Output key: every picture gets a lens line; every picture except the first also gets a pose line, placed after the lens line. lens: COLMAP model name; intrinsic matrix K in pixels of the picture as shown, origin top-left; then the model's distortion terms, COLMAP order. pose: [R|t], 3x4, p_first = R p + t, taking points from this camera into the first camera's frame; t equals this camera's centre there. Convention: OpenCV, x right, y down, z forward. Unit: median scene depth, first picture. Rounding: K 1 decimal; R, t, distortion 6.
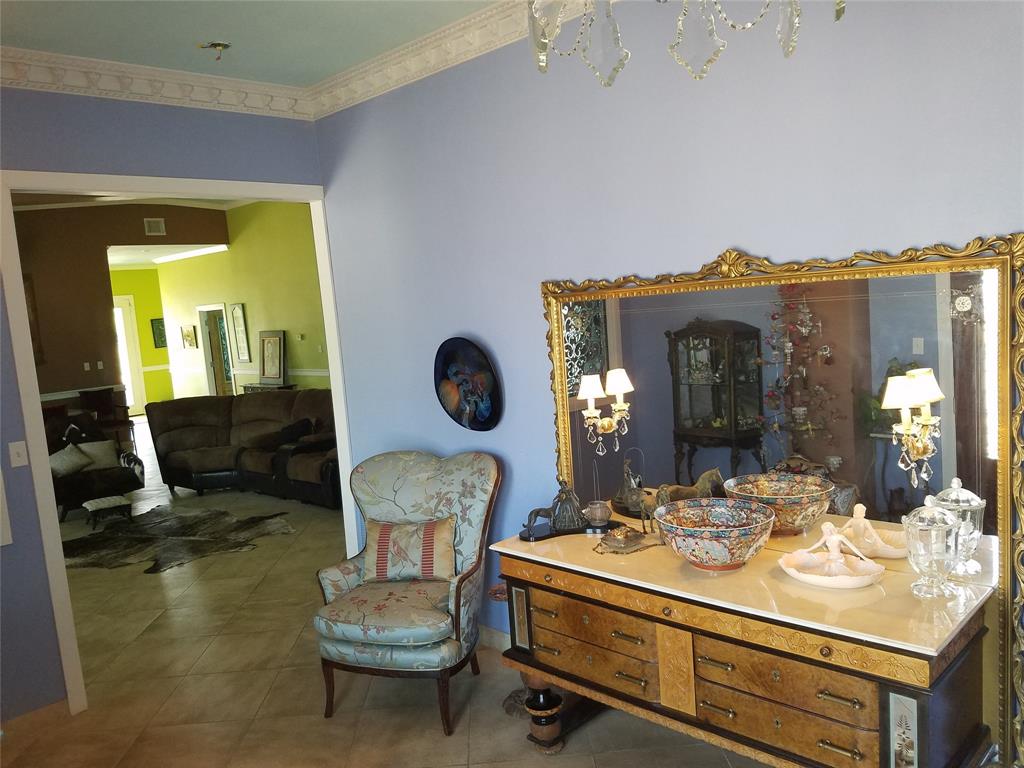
lens RADIAL K [[810.9, 0, 510.9], [0, 810.9, 392.8], [0, 0, 1]] dist [0.258769, -0.500137]
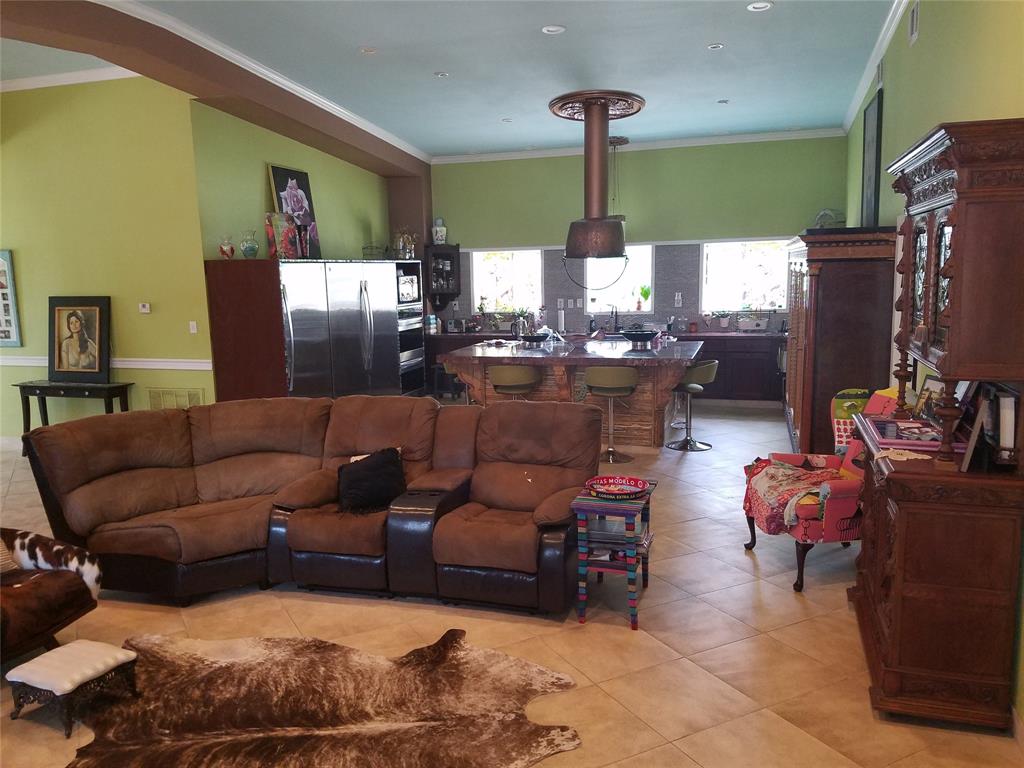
lens RADIAL K [[790.0, 0, 507.3], [0, 790.0, 382.4], [0, 0, 1]] dist [0.269232, -0.456599]
pose [[0.886205, -0.005389, 0.463261, -0.311806], [0.004878, 0.999985, 0.002301, -0.011275], [-0.463267, 0.000220, 0.886219, 0.331244]]
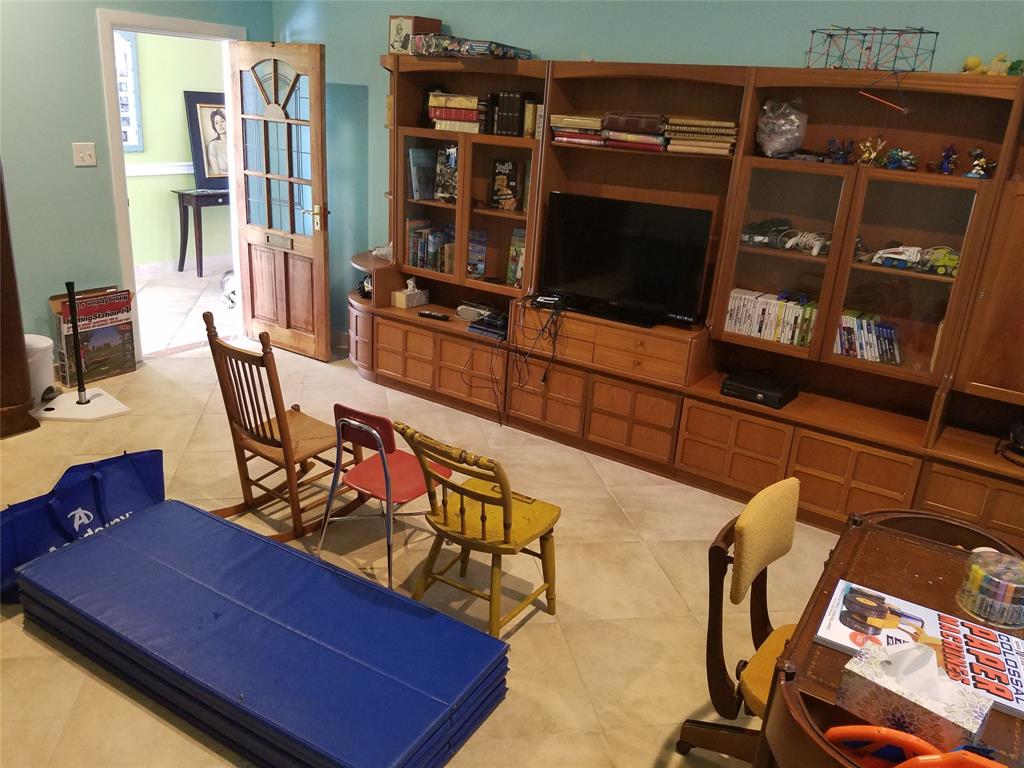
lens RADIAL K [[790.0, 0, 507.3], [0, 790.0, 382.4], [0, 0, 1]] dist [0.269232, -0.456599]
pose [[-0.254470, -0.256443, 0.932460, -0.996937], [0.066930, 0.957219, 0.281518, -0.031016], [-0.964762, 0.134047, -0.226419, 1.031543]]
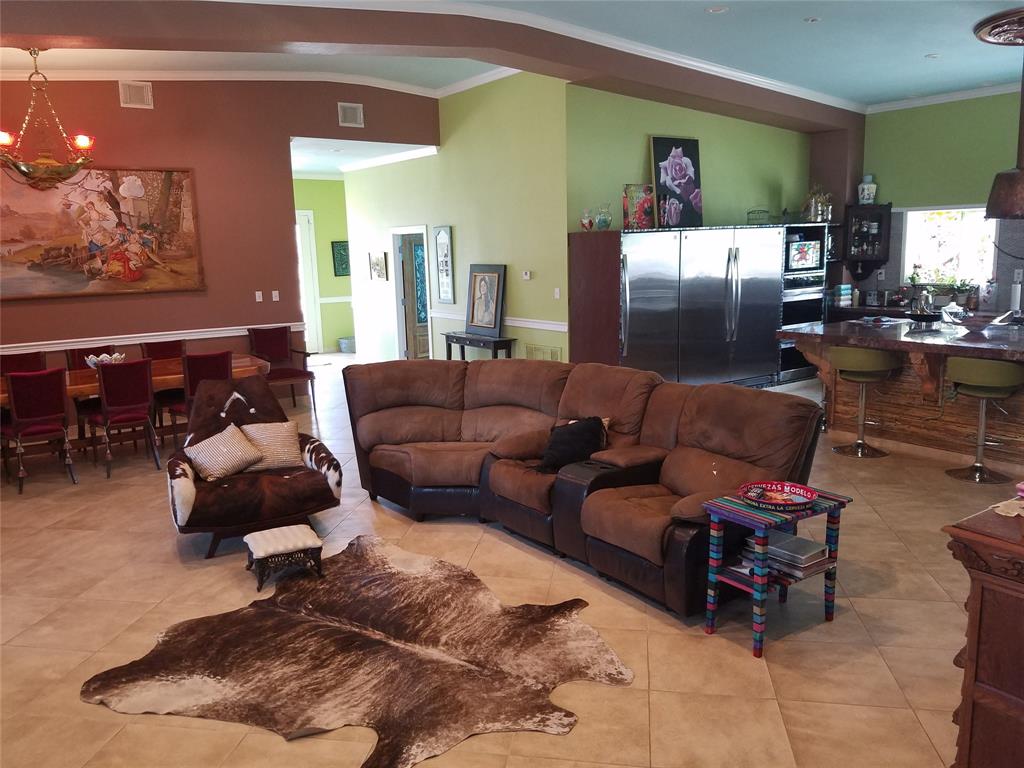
lens RADIAL K [[790.0, 0, 507.3], [0, 790.0, 382.4], [0, 0, 1]] dist [0.269232, -0.456599]
pose [[0.983860, 0.084452, -0.157758, -0.159715], [-0.074584, 0.994930, 0.067473, -0.019542], [0.162657, -0.054617, 0.985170, 0.304449]]
